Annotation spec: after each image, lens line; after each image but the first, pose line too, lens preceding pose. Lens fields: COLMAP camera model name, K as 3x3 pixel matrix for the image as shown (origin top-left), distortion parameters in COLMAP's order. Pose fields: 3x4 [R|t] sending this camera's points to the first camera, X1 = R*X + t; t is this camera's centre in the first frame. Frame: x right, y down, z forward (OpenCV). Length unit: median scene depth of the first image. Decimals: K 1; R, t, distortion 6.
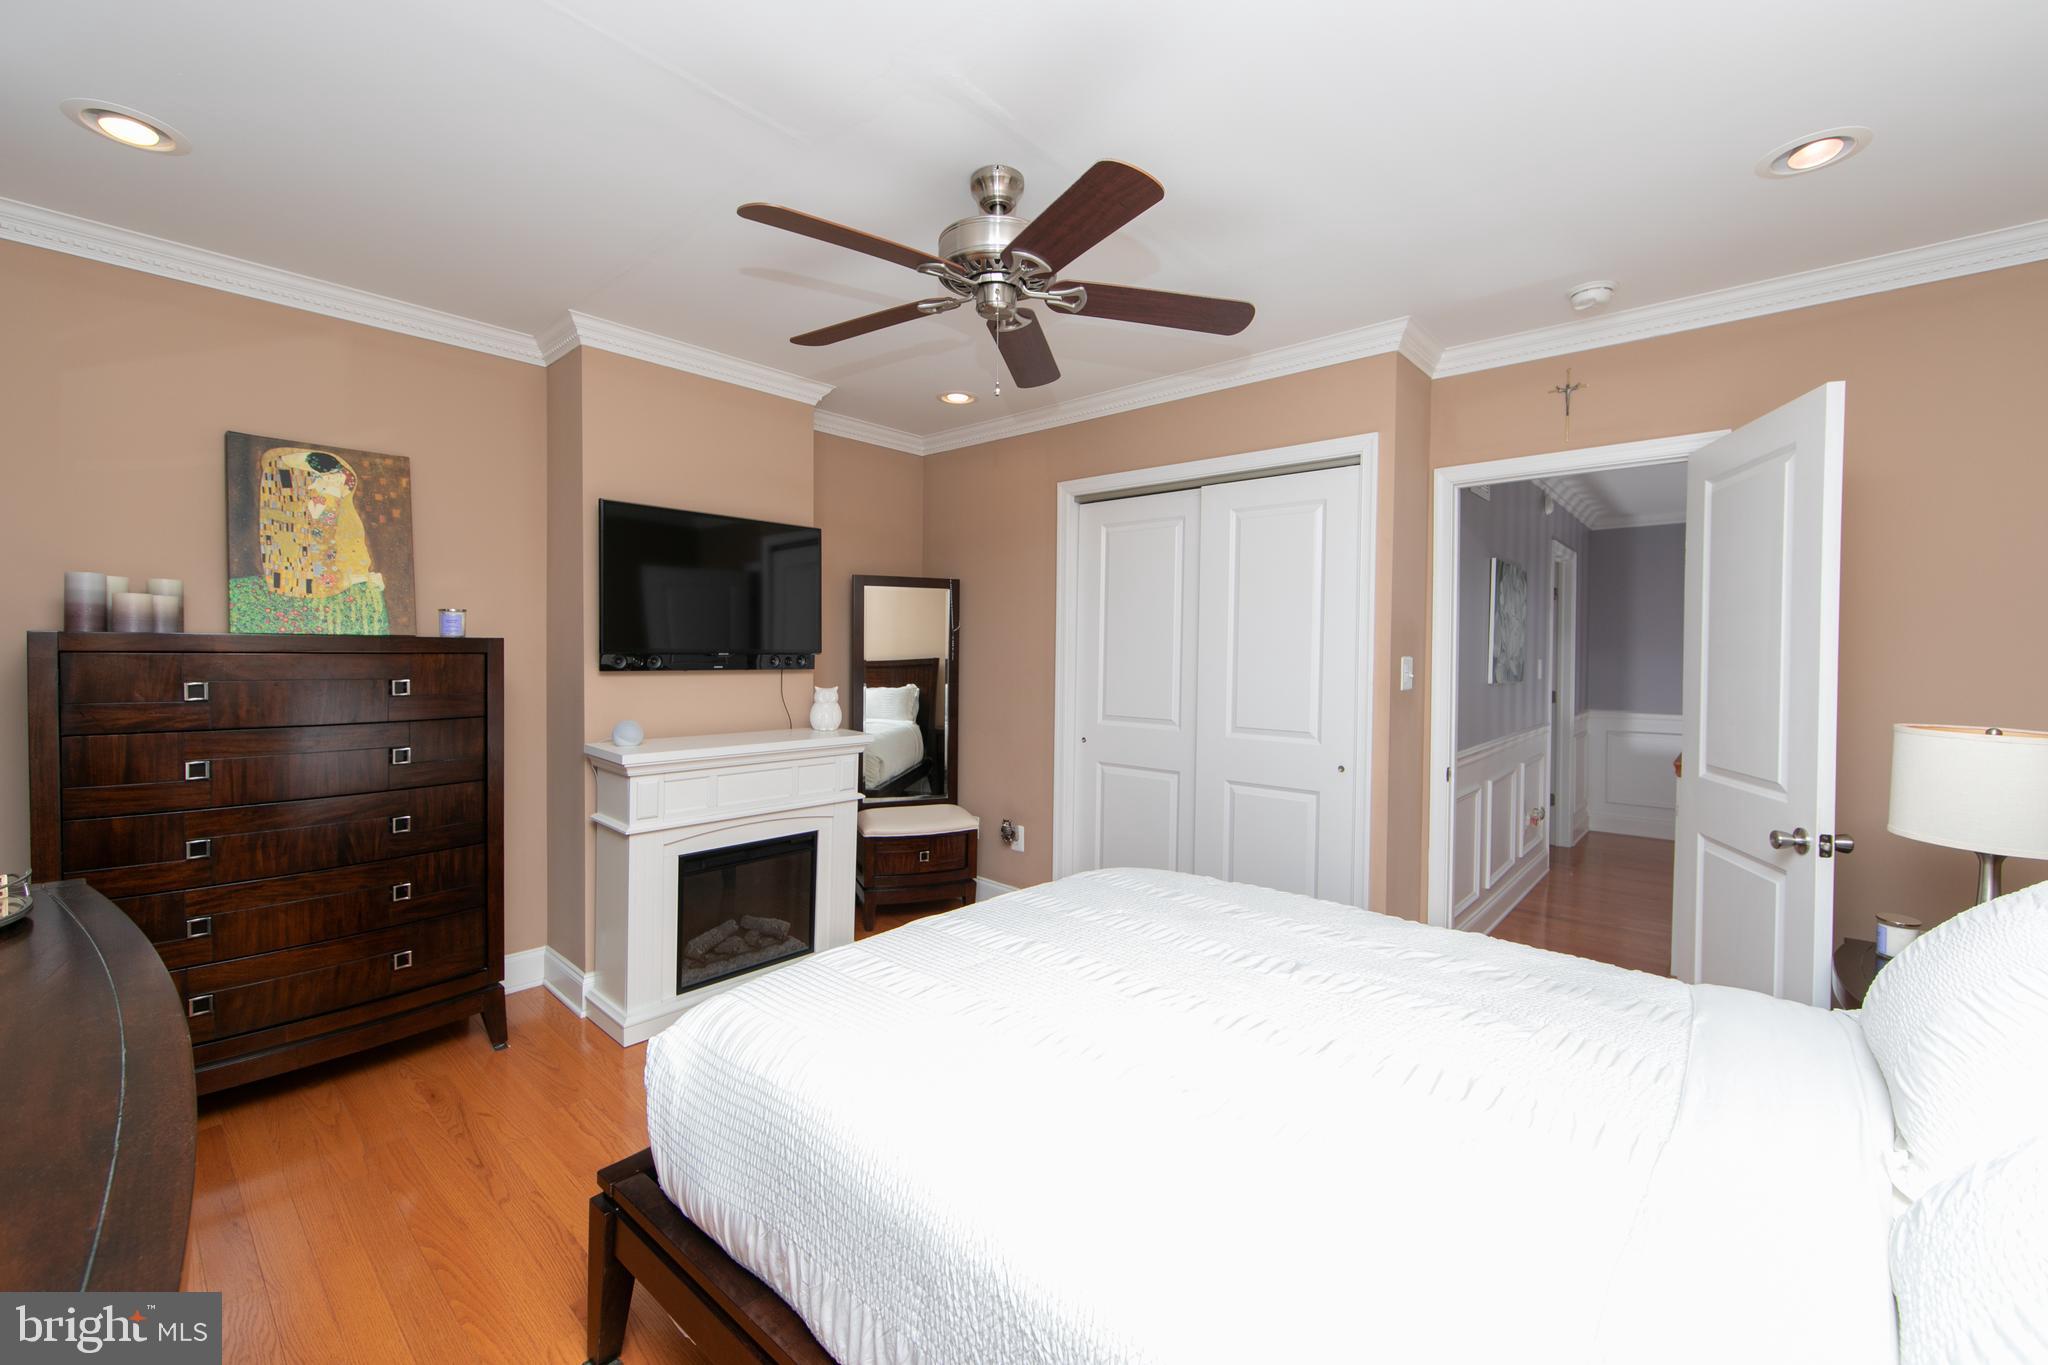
lens RADIAL K [[814.0, 0, 1024.0], [0, 814.0, 682.5], [0, 0, 1]] dist [-0.000718, -0.000050]
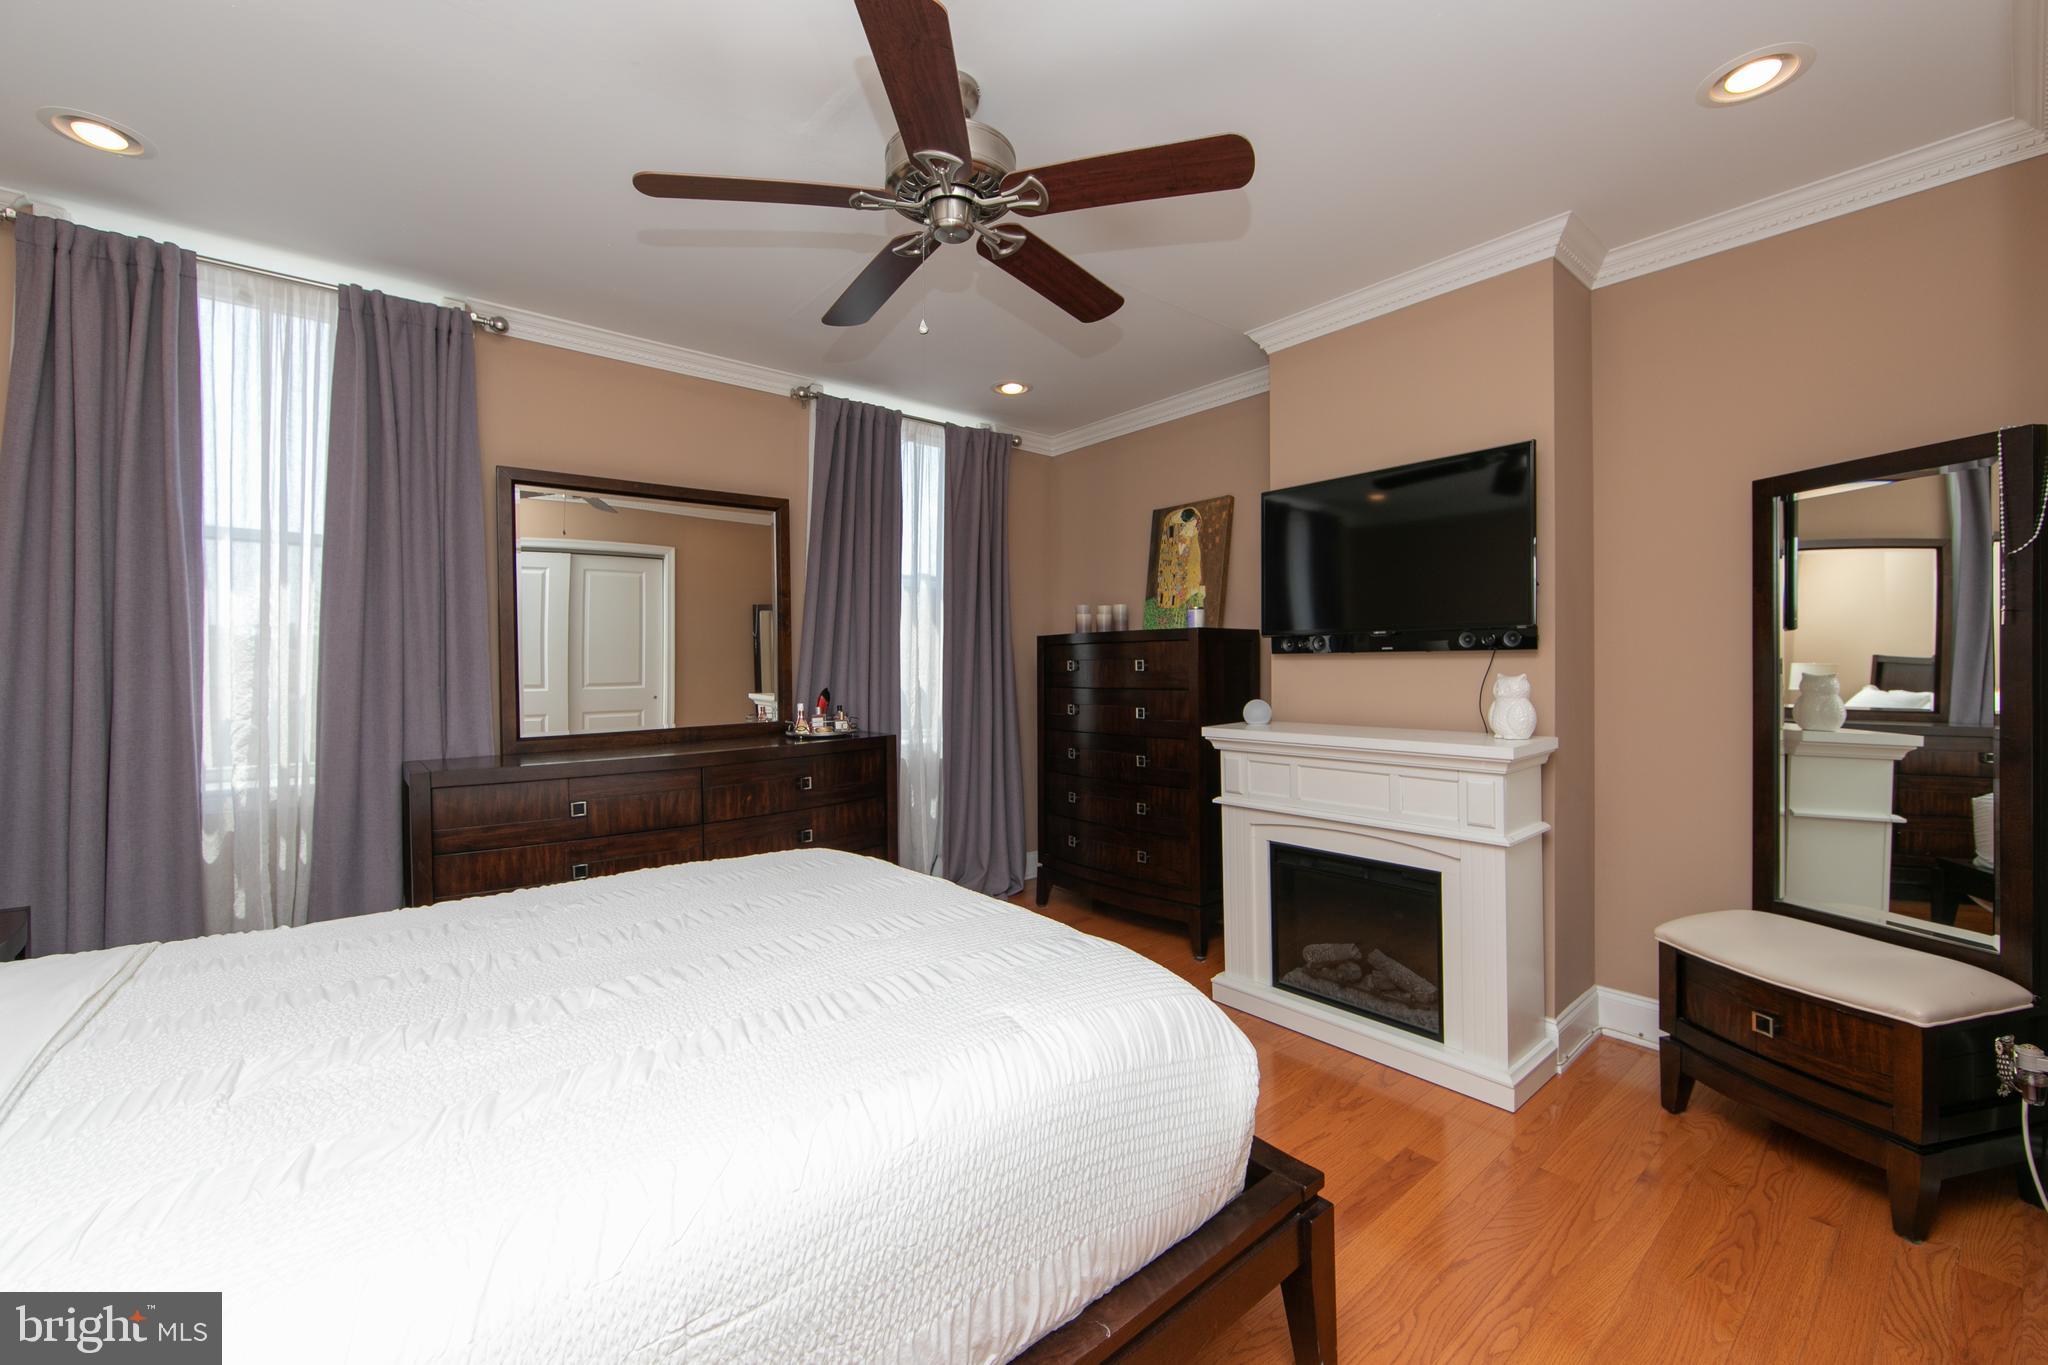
lens RADIAL K [[814.0, 0, 1024.0], [0, 814.0, 682.5], [0, 0, 1]] dist [-0.000718, -0.000050]
pose [[-0.148424, 0.008233, -0.988890, 0.622605], [-0.032322, 0.999391, 0.013171, 0.021426], [0.988396, 0.033918, -0.148067, 0.914051]]
